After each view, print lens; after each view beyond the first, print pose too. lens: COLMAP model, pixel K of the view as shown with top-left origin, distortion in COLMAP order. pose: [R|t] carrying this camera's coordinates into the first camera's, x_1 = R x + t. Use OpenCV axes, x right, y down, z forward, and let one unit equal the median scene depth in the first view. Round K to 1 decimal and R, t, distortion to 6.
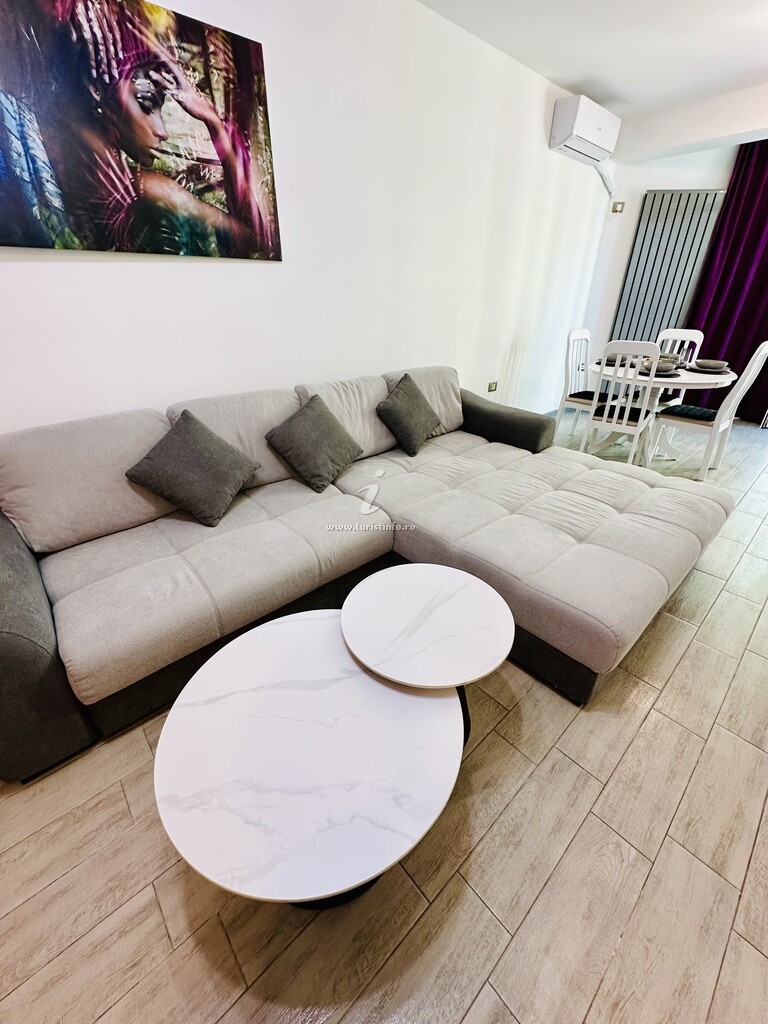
lens RADIAL K [[409.4, 0, 383.2], [0, 409.4, 508.9], [0, 0, 1]] dist [-0.001199, -0.000407]
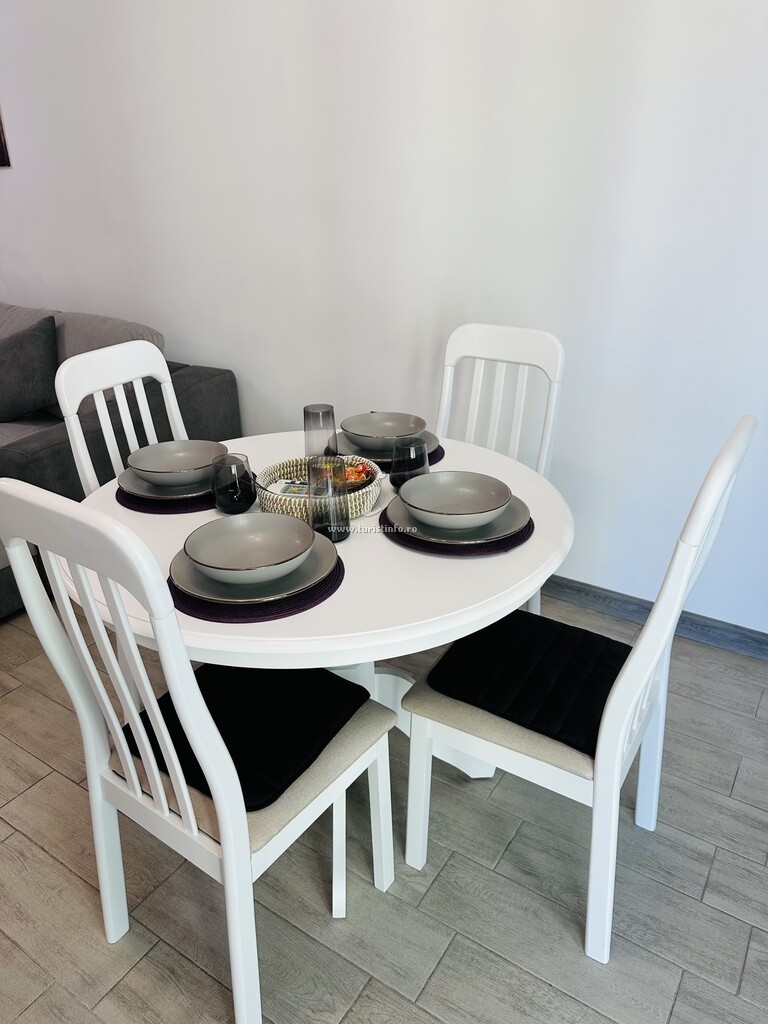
lens RADIAL K [[721.0, 0, 381.4], [0, 721.0, 505.2], [0, 0, 1]] dist [0.062159, -0.080339]
pose [[0.254137, 0.391269, -0.884490, 1.842526], [-0.441779, 0.860498, 0.253721, -0.806051], [0.860375, 0.326270, 0.391539, 1.449623]]
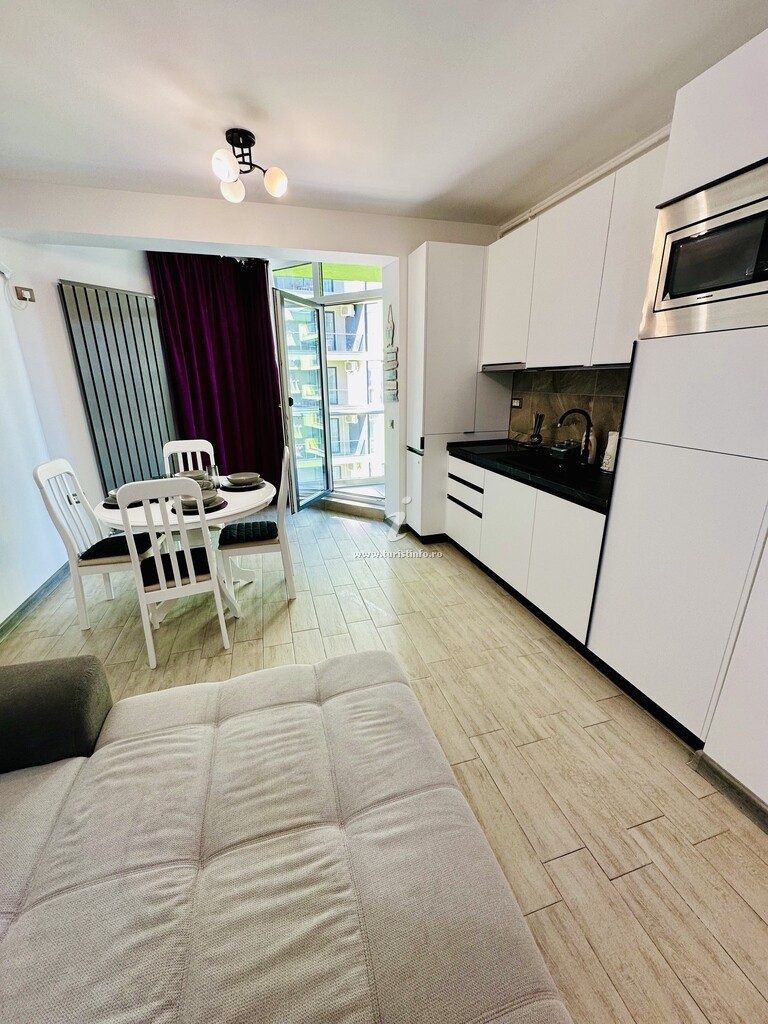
lens RADIAL K [[409.4, 0, 383.9], [0, 409.4, 510.8], [0, 0, 1]] dist [-0.001199, -0.000407]
pose [[0.433240, -0.280294, 0.856585, 0.262377], [0.433911, 0.897883, 0.074346, -0.363498], [-0.789952, 0.339472, 0.510621, 0.546547]]
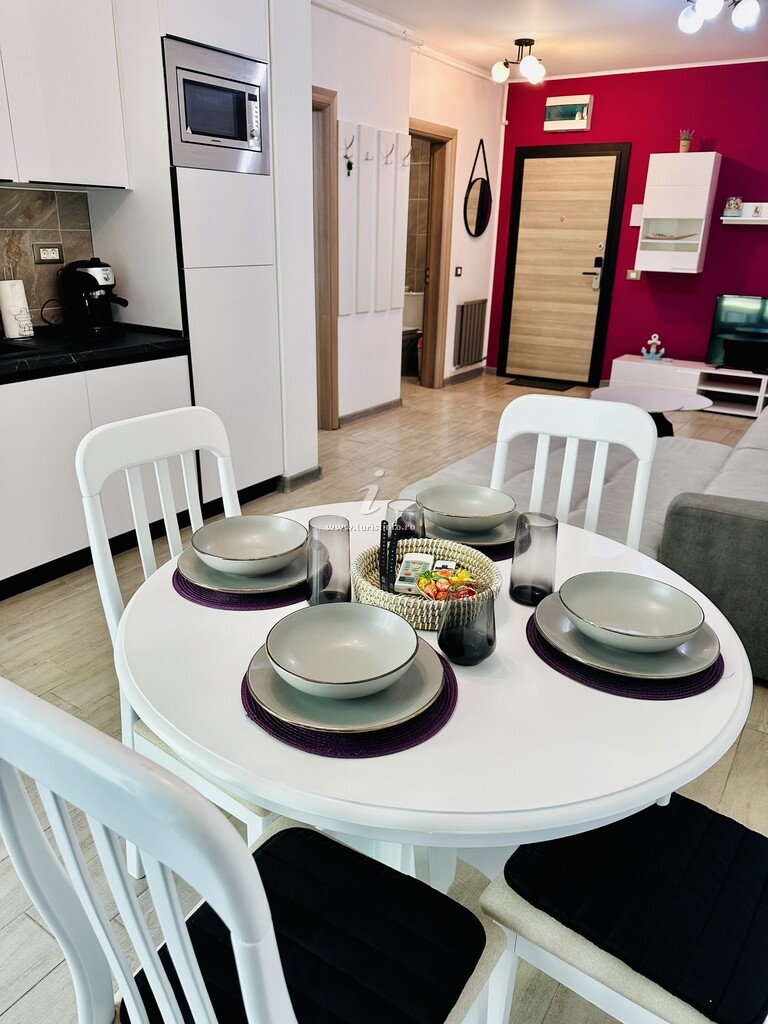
lens RADIAL K [[721.0, 0, 375.9], [0, 721.0, 509.4], [0, 0, 1]] dist [0.062159, -0.080339]
pose [[-0.968962, 0.071089, -0.236769, 1.327768], [-0.133131, 0.656959, 0.742079, -1.105740], [0.208301, 0.750568, -0.627104, 2.024197]]
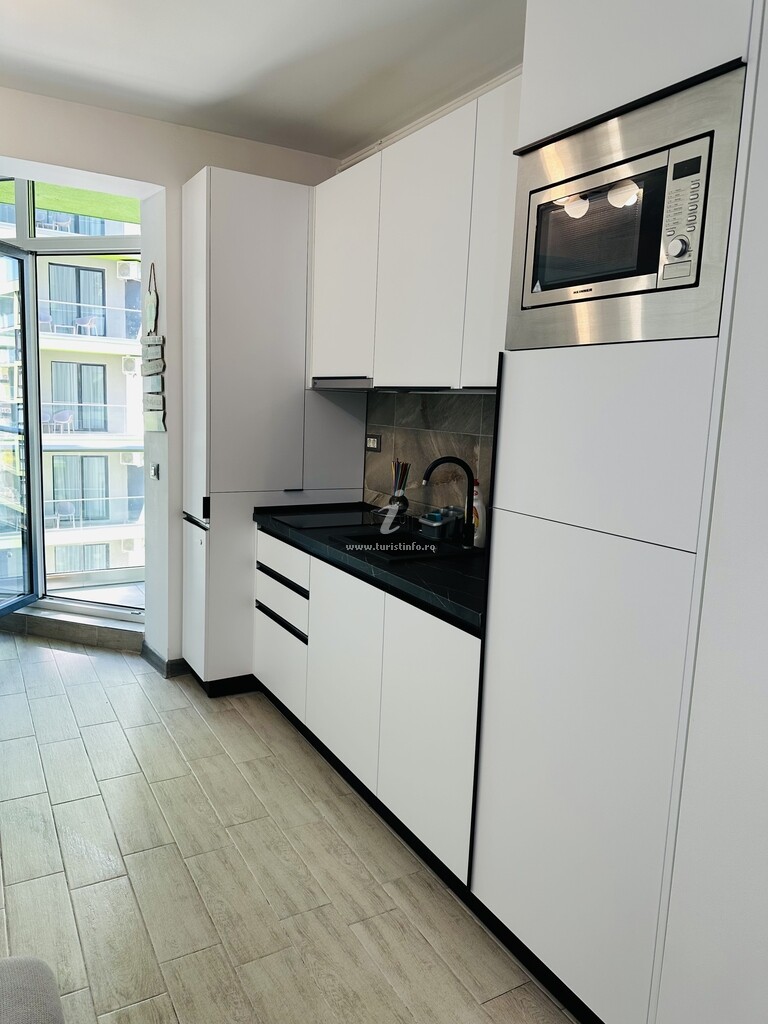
lens RADIAL K [[721.0, 0, 378.0], [0, 721.0, 506.1], [0, 0, 1]] dist [0.062159, -0.080339]
pose [[0.212478, -0.134754, 0.967830, 0.365946], [0.424342, 0.904906, 0.032832, -0.309505], [-0.880220, 0.403715, 0.249454, 0.435041]]
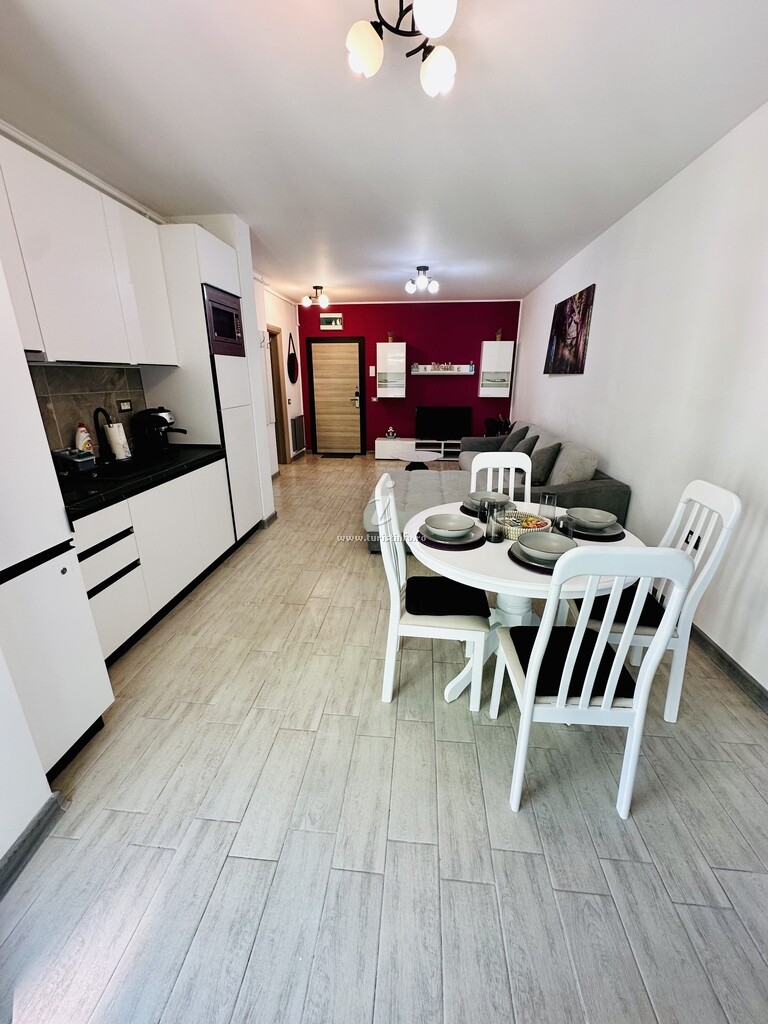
lens RADIAL K [[409.4, 0, 387.7], [0, 409.4, 510.5], [0, 0, 1]] dist [-0.001199, -0.000407]
pose [[-0.728243, 0.213390, -0.651250, 1.963869], [-0.323499, 0.730713, 0.601171, -1.089709], [0.604161, 0.648477, -0.463105, 1.917516]]
